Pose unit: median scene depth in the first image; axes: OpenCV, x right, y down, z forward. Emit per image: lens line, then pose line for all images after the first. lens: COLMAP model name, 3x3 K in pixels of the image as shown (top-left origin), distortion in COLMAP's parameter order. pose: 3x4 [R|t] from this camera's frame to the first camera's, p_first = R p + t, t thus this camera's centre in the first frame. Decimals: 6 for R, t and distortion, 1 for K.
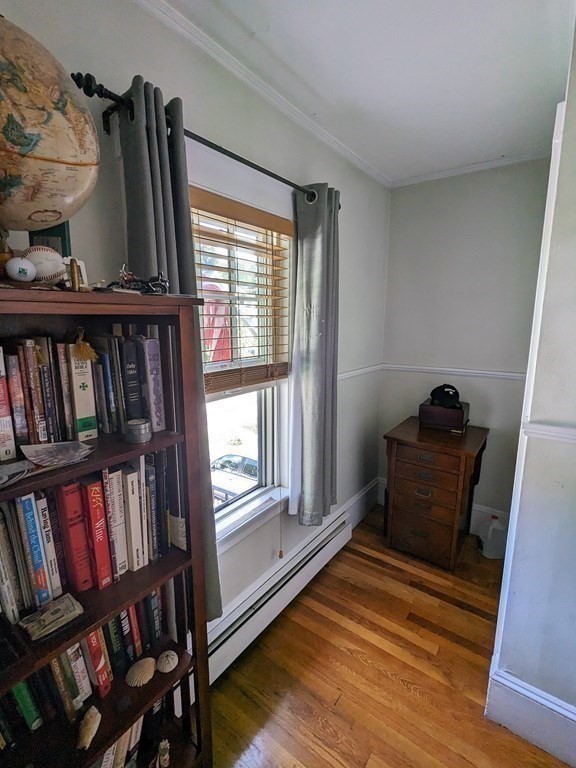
lens RADIAL K [[363.0, 0, 287.8], [0, 363.0, 386.2], [0, 0, 1]] dist [0.000746, 0.000508]
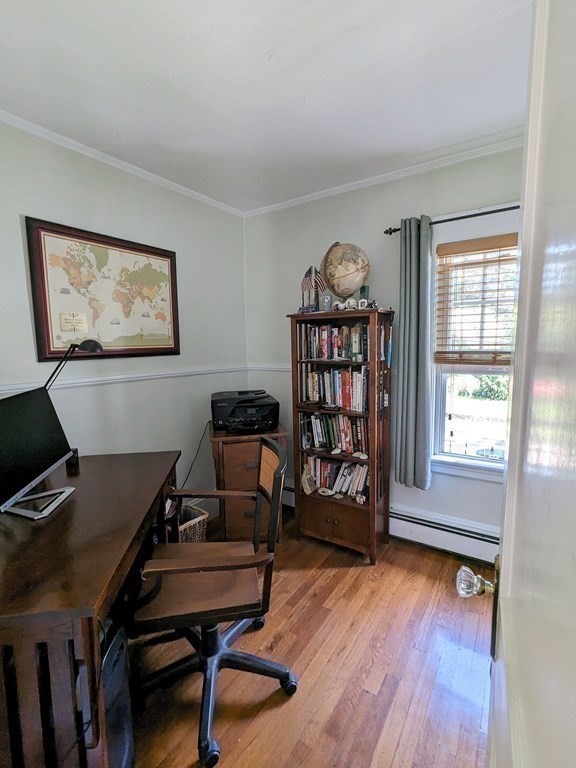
lens RADIAL K [[363.0, 0, 286.1], [0, 363.0, 383.9], [0, 0, 1]] dist [0.000746, 0.000508]
pose [[0.042166, 0.104455, -0.993635, 2.074412], [-0.167333, 0.981211, 0.096048, 0.127760], [0.984998, 0.162218, 0.058853, 0.267426]]
